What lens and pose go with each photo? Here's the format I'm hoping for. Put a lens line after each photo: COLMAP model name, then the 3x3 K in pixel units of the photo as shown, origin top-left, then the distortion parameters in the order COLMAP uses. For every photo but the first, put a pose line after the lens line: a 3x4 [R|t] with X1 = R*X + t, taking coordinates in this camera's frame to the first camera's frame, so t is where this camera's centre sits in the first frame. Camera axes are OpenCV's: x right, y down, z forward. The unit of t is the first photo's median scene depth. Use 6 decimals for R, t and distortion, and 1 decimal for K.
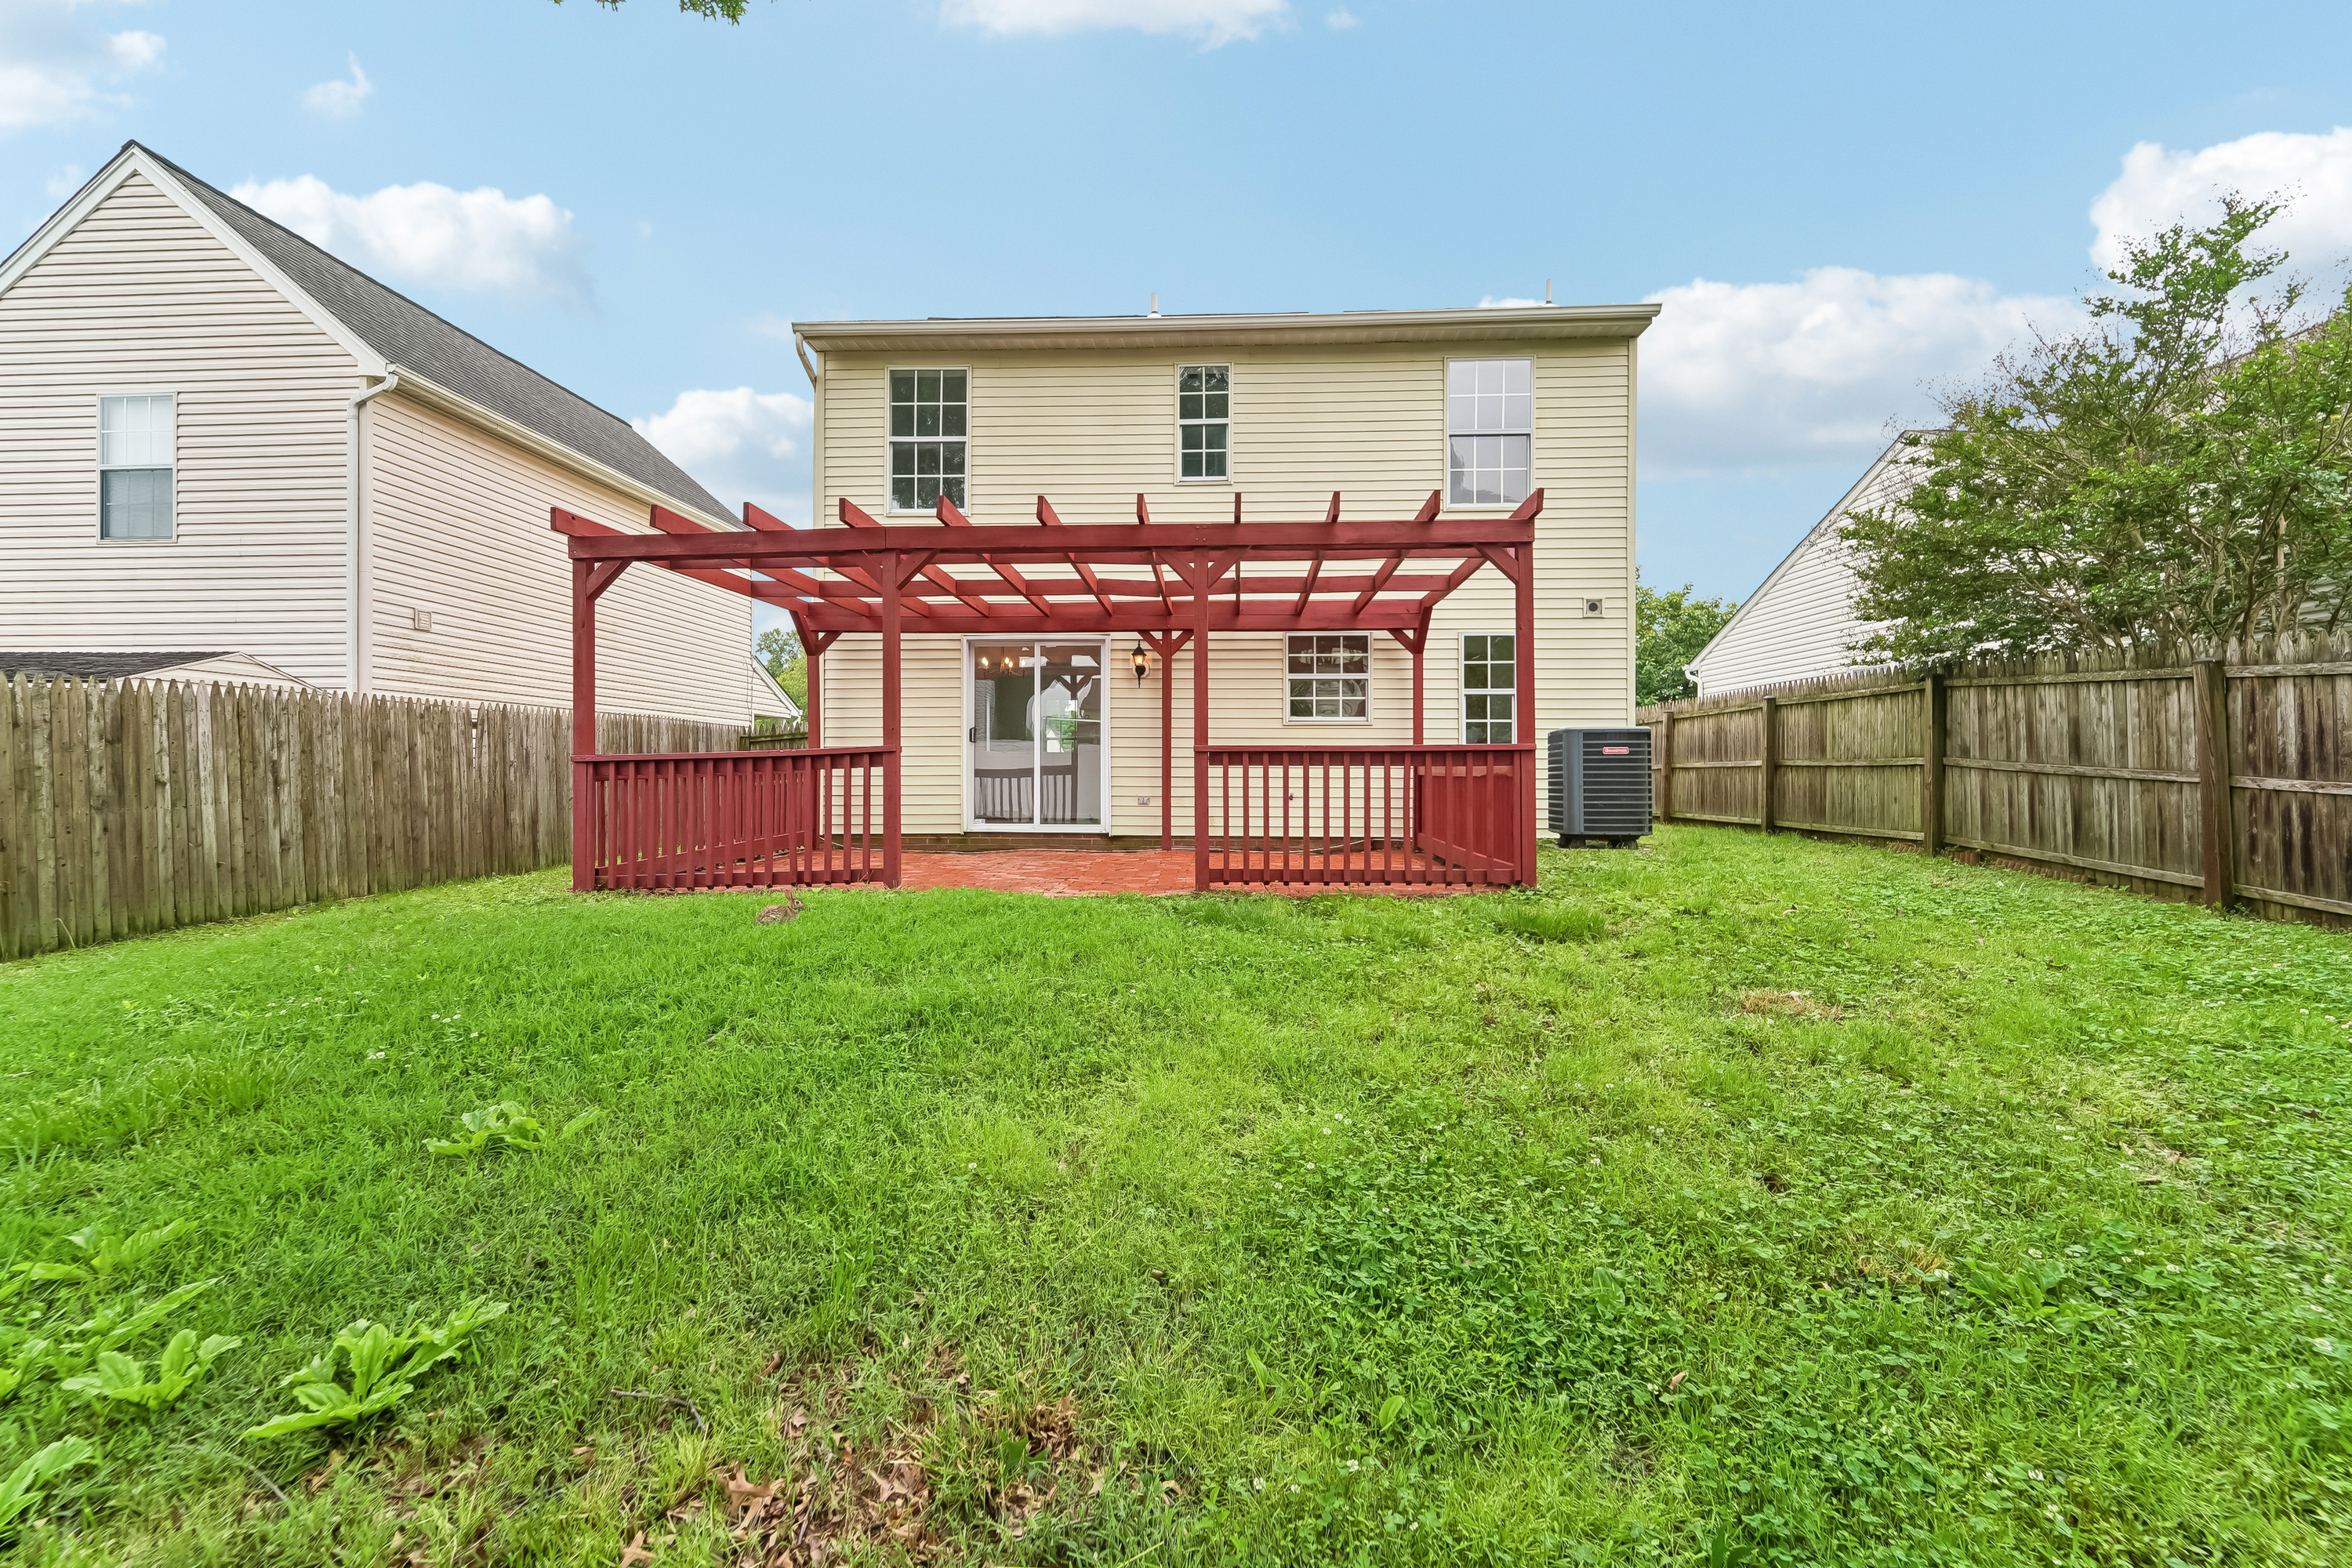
lens RADIAL K [[945.9, 0, 1187.9], [0, 945.9, 775.0], [0, 0, 1]] dist [0.001014, -0.000349]
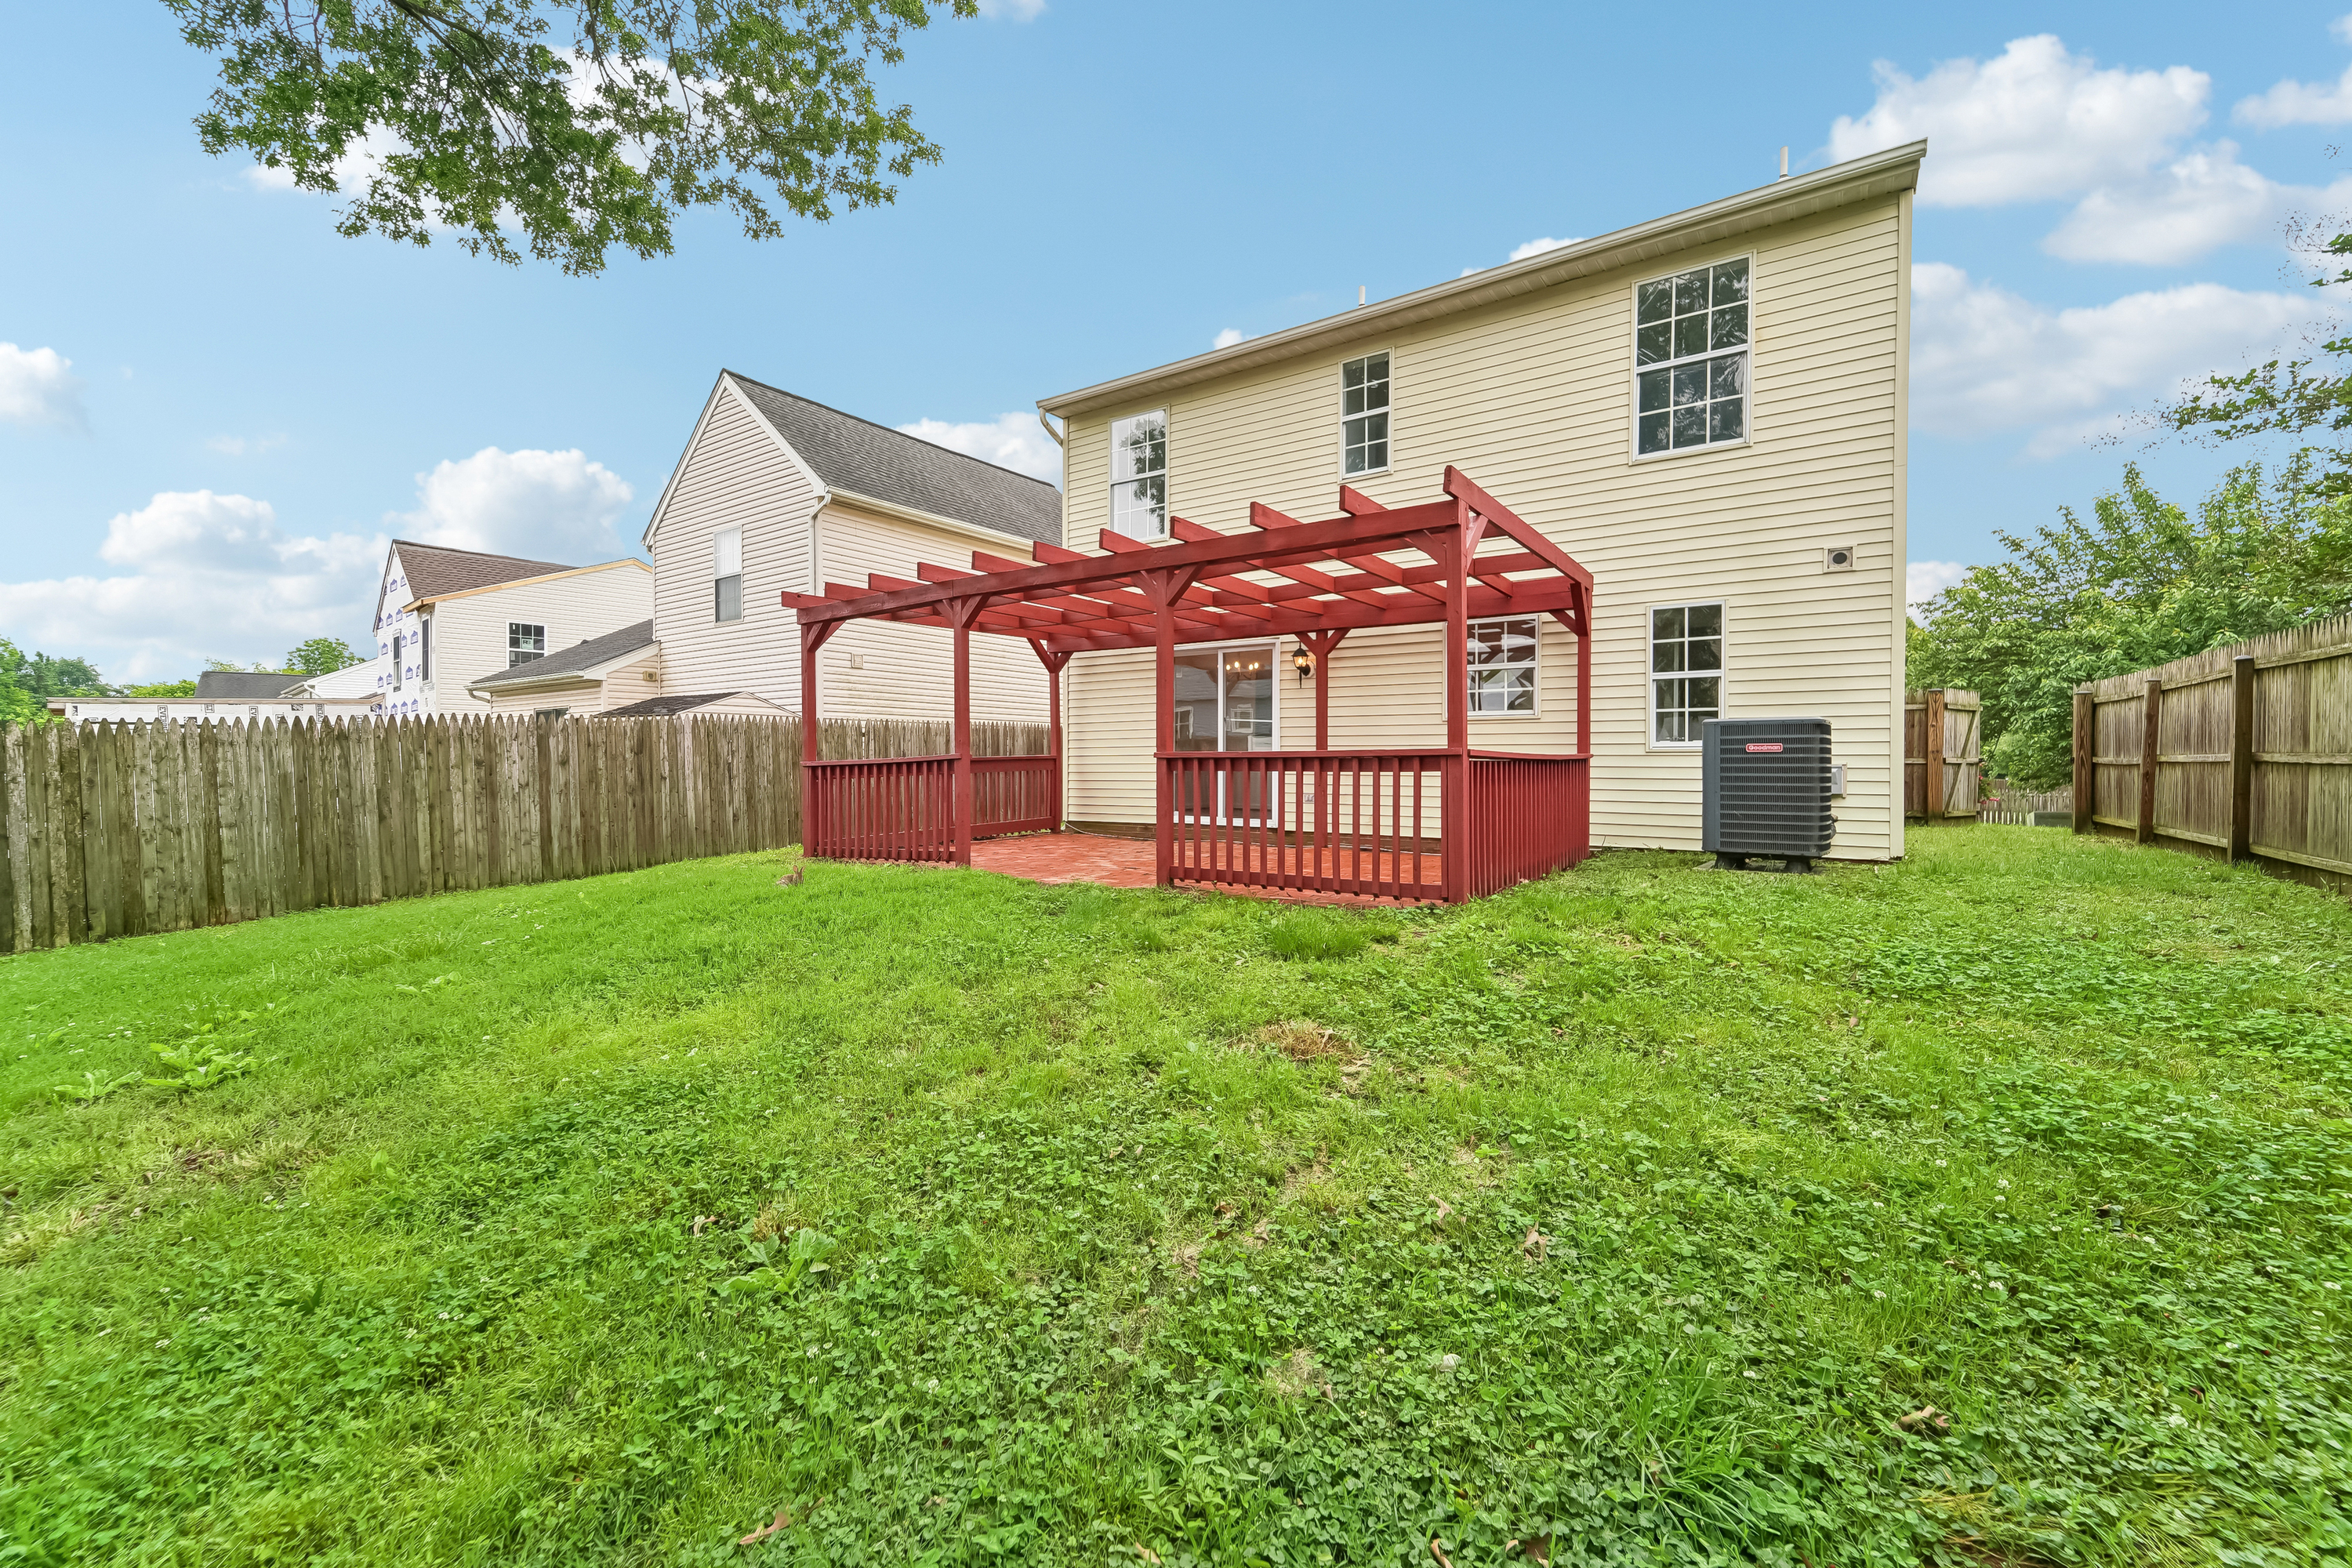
lens RADIAL K [[948.5, 0, 1176.4], [0, 948.5, 778.2], [0, 0, 1]] dist [-0.000829, -0.000416]
pose [[0.845042, 0.008189, -0.534637, 0.385898], [0.002034, 0.999826, 0.018528, -0.013523], [0.534696, -0.016744, 0.844879, 0.055022]]
